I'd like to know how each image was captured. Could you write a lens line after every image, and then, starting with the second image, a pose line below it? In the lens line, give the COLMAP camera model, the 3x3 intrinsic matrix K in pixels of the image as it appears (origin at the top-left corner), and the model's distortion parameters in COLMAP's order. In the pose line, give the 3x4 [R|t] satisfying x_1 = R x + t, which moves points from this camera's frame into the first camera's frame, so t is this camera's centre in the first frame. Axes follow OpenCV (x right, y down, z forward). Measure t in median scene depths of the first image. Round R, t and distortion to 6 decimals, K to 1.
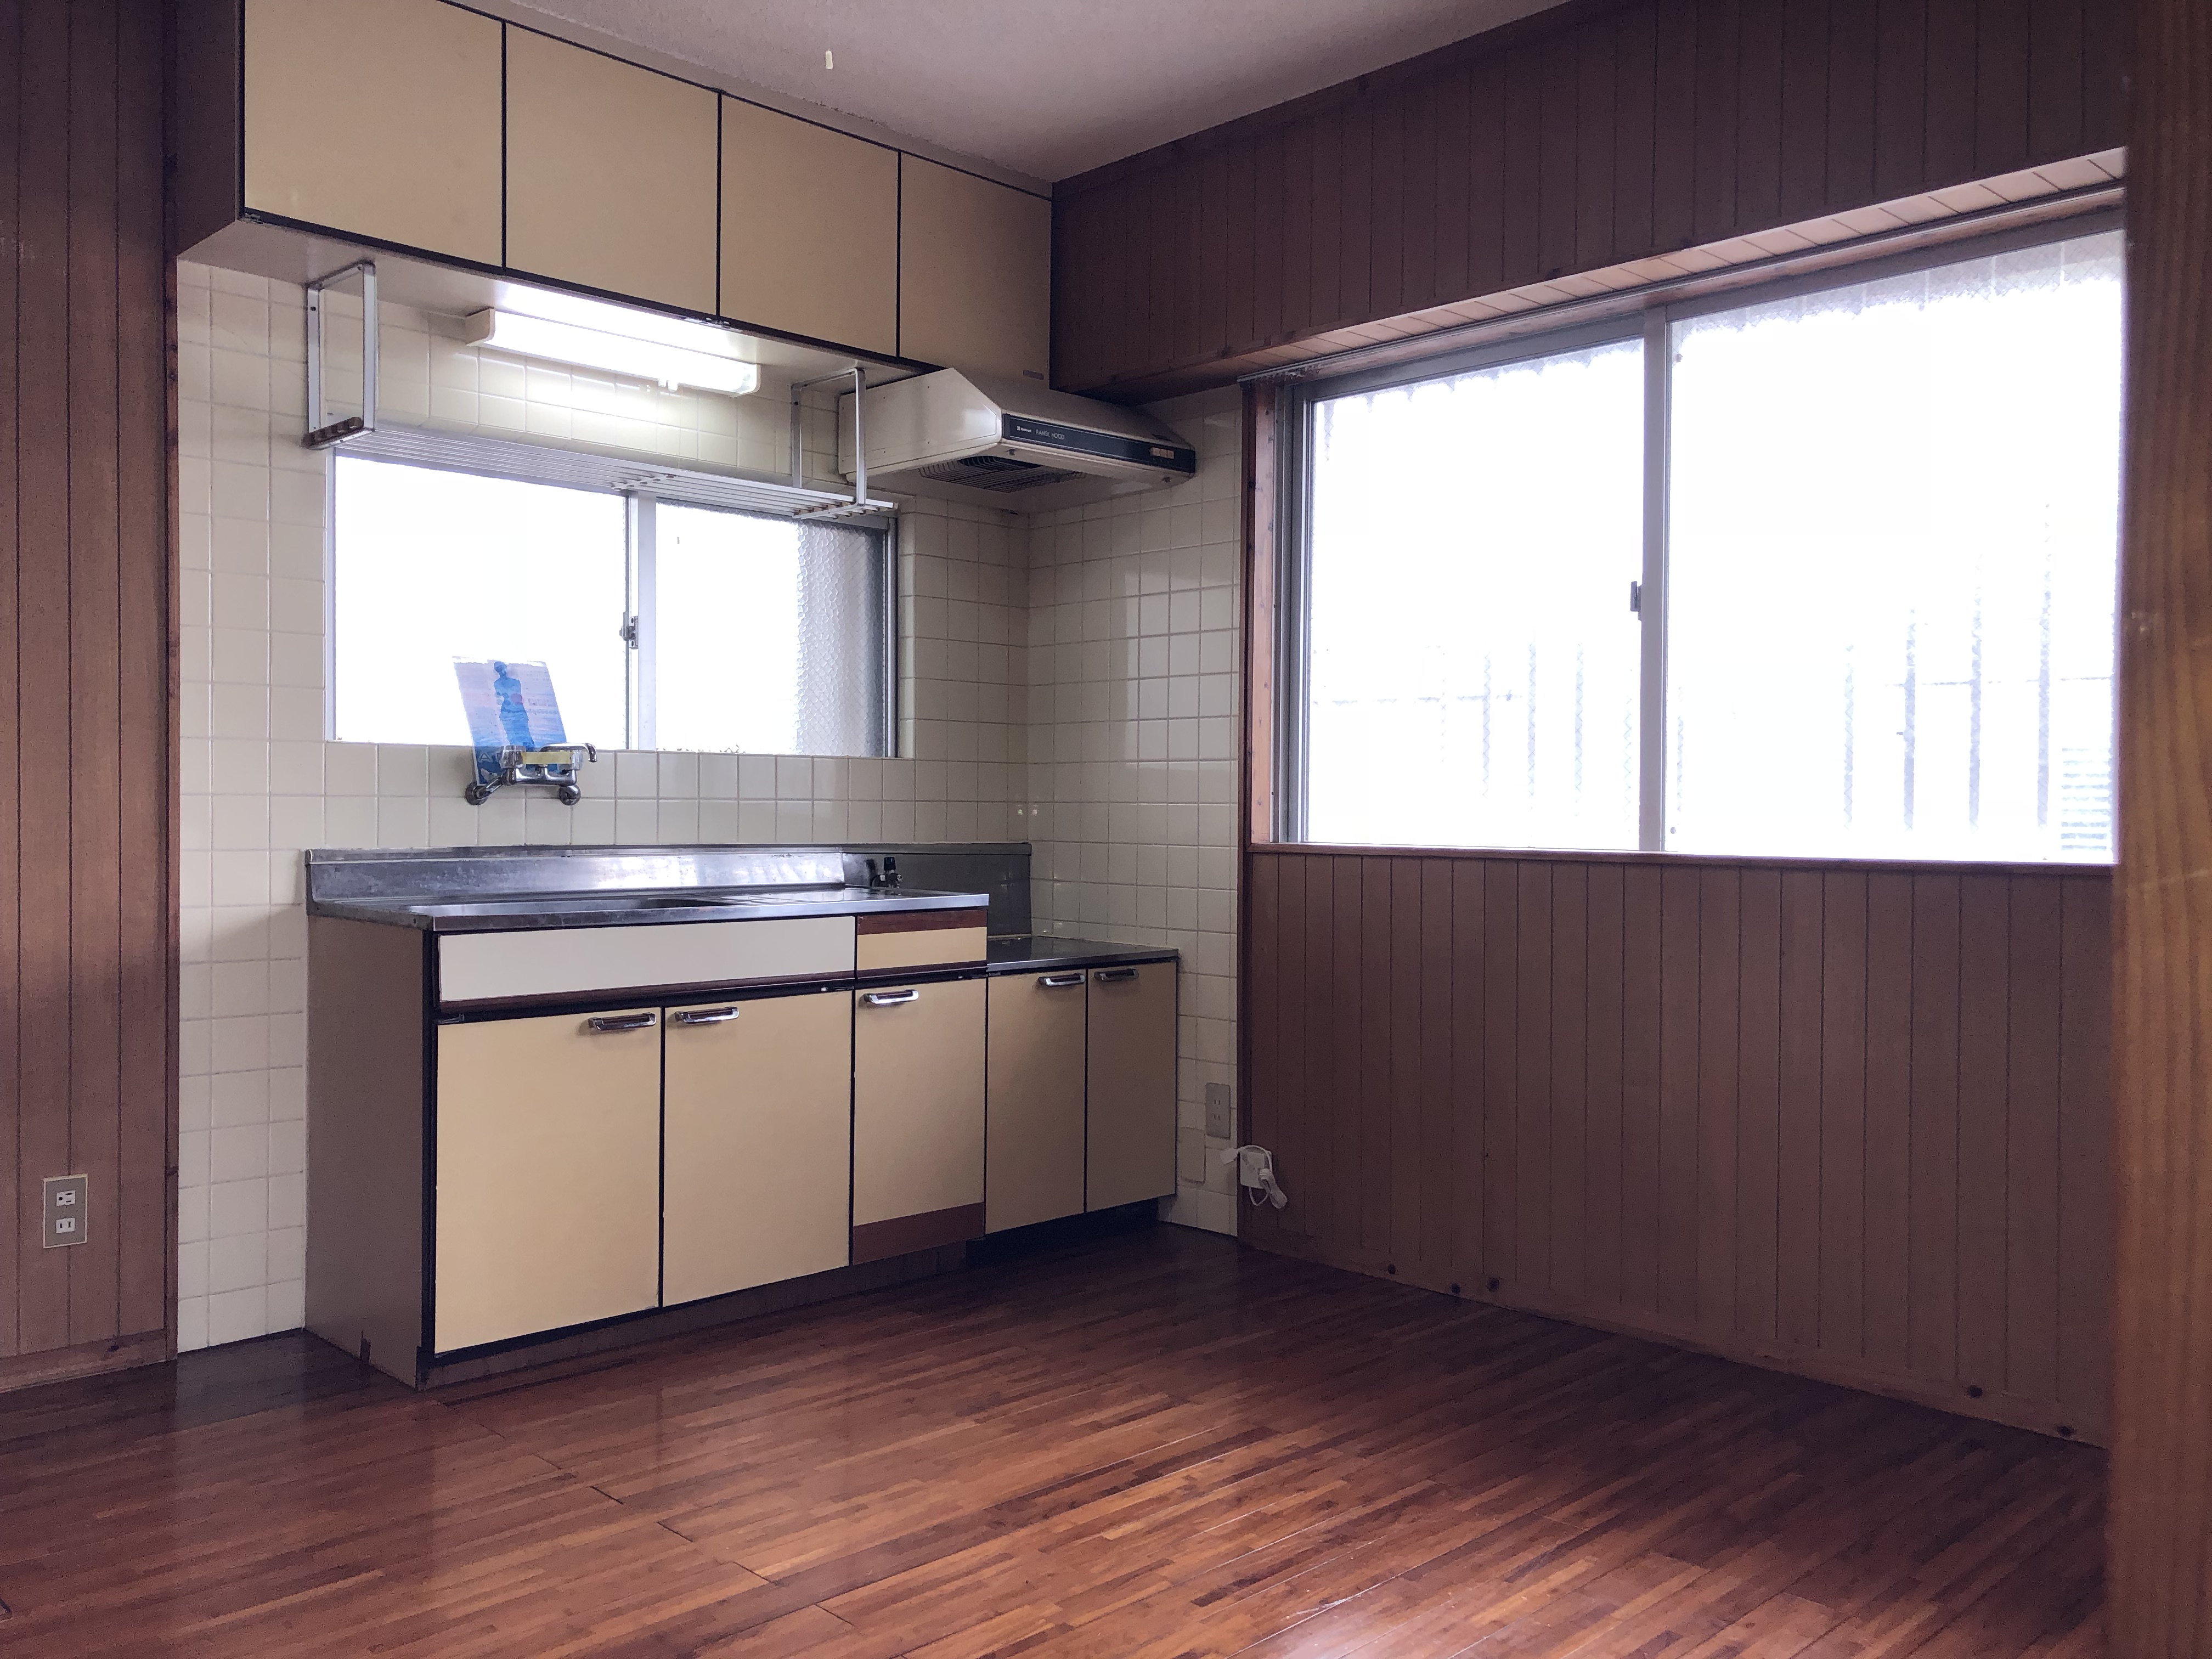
lens RADIAL K [[1792.2, 0, 1106.9], [0, 1792.2, 839.7], [0, 0, 1]] dist [0.001336, -0.011638]
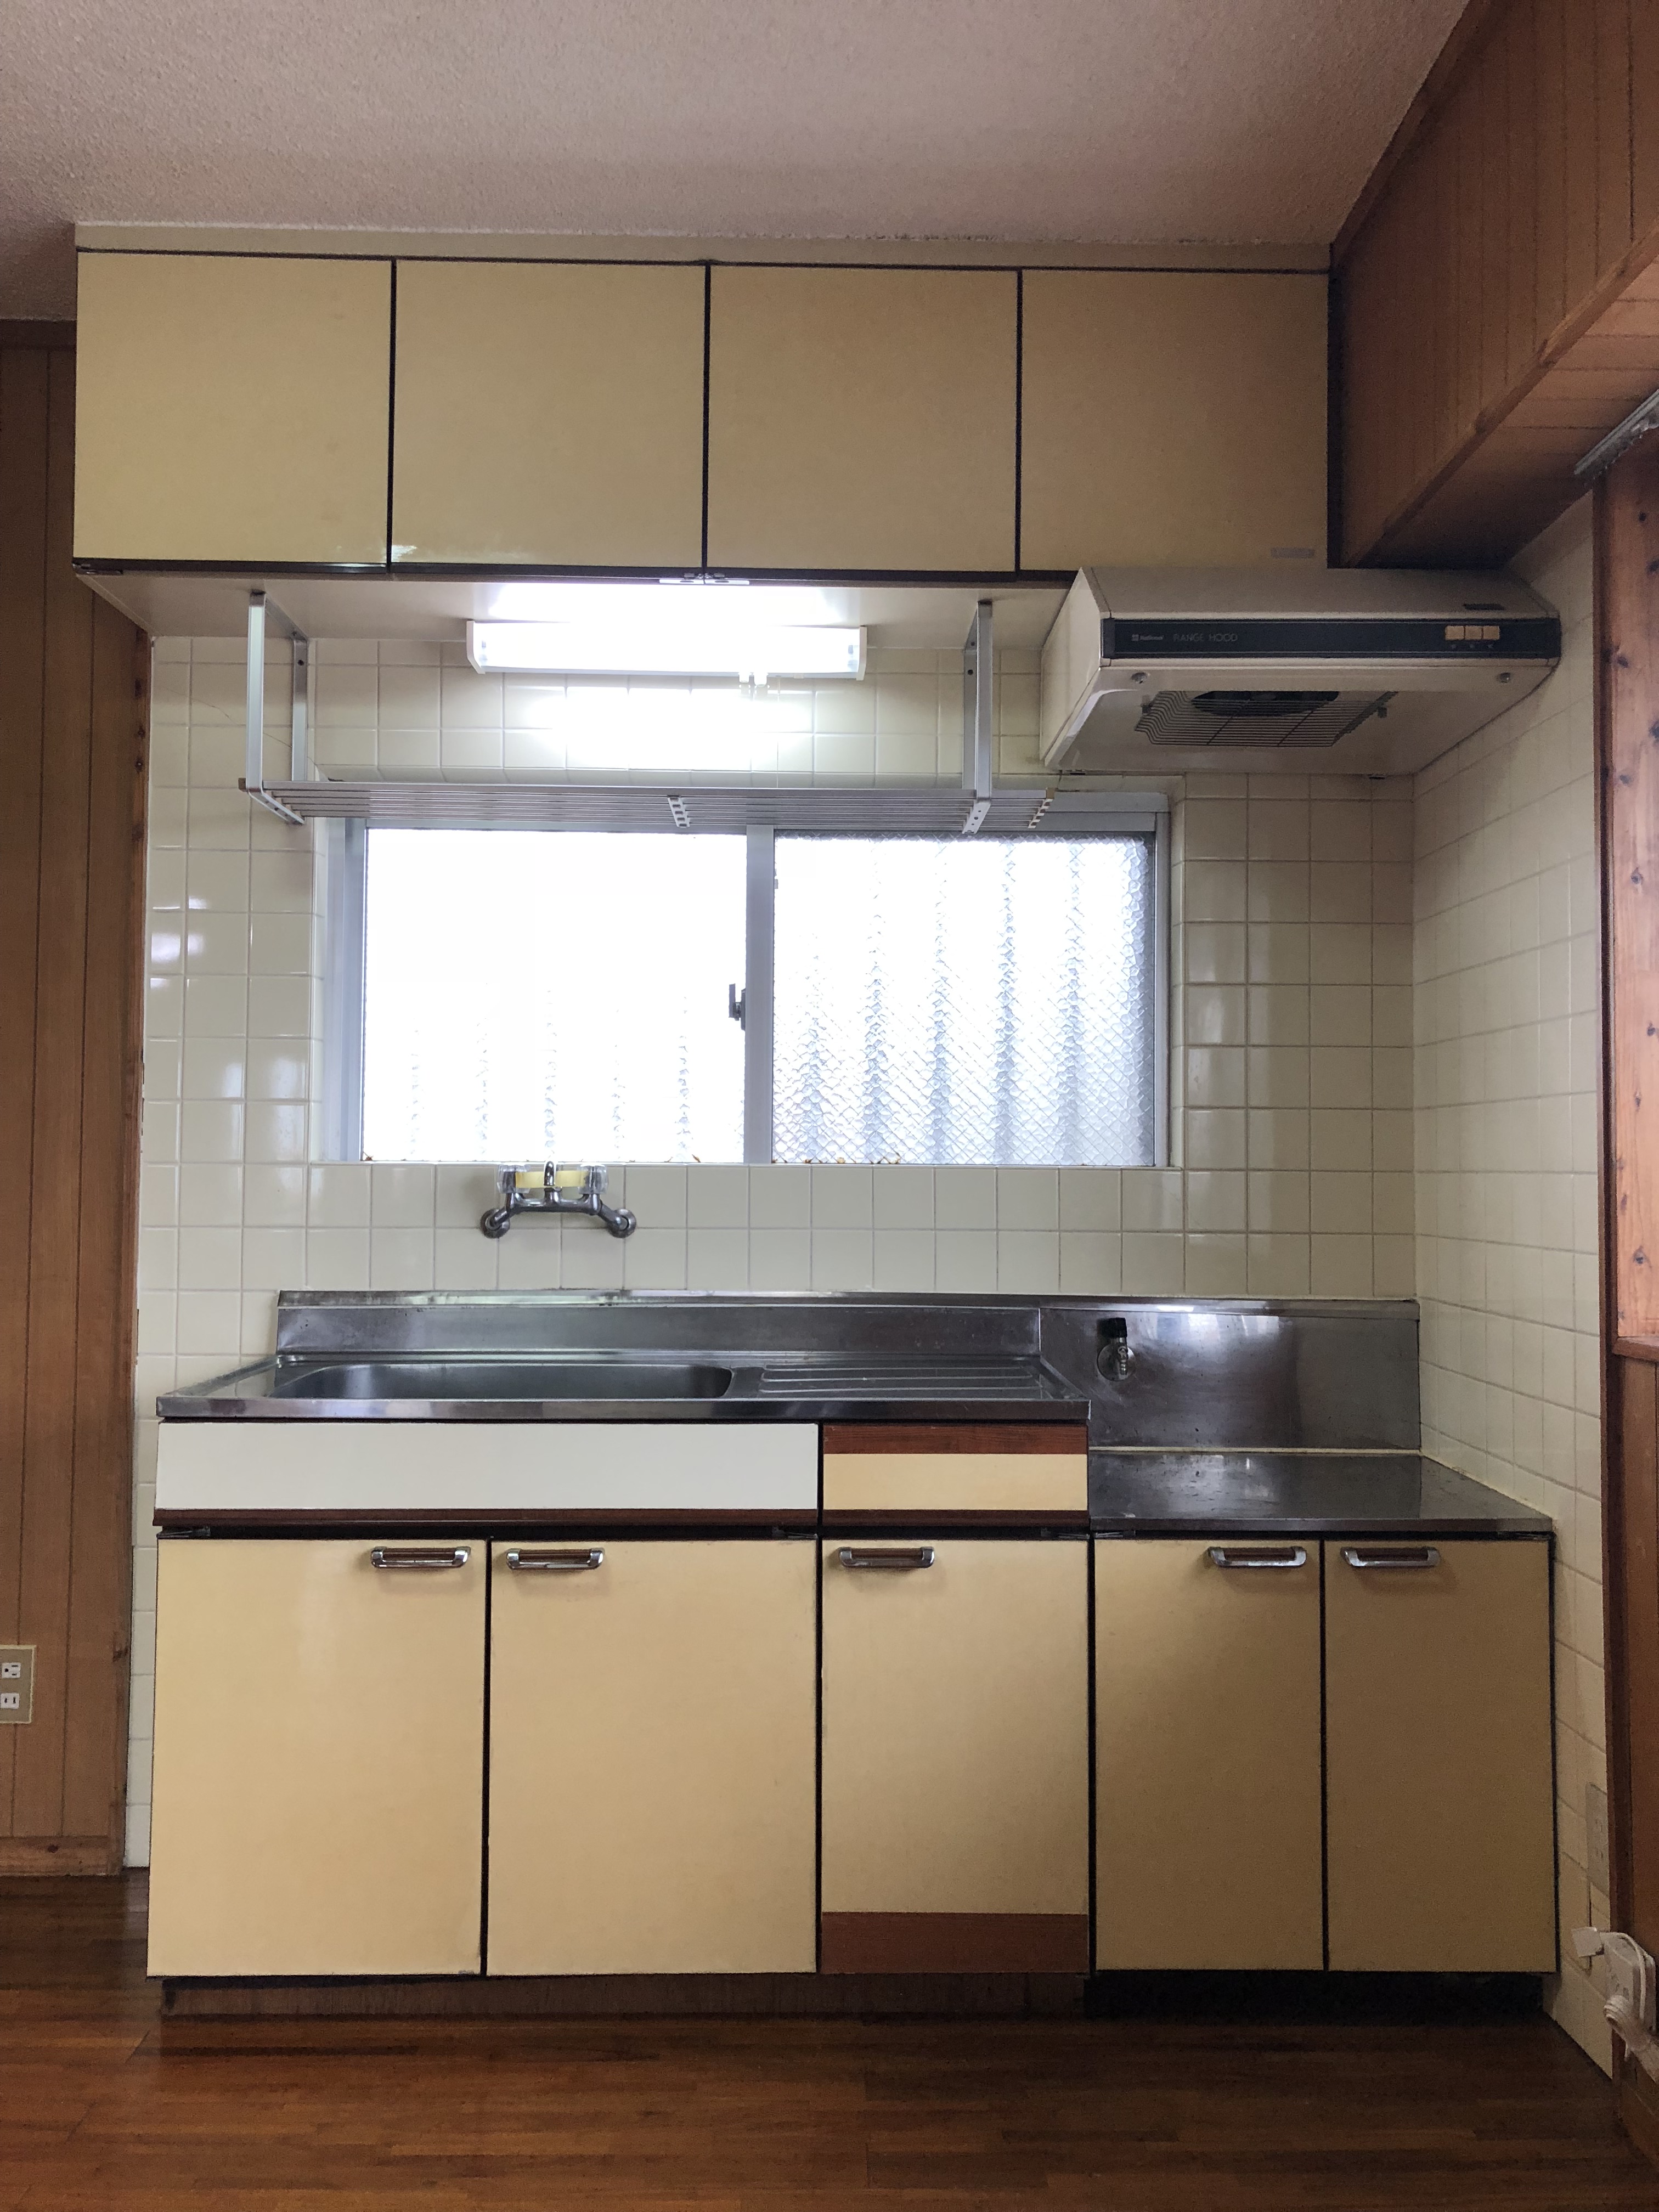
lens RADIAL K [[1808.0, 0, 831.0], [0, 1808.0, 1100.5], [0, 0, 1]] dist [0.002517, 0.001881]
pose [[0.724691, -0.028915, -0.688467, 0.316302], [-0.013667, 0.998320, -0.056315, -0.037936], [0.688939, 0.050220, 0.723078, 0.522366]]
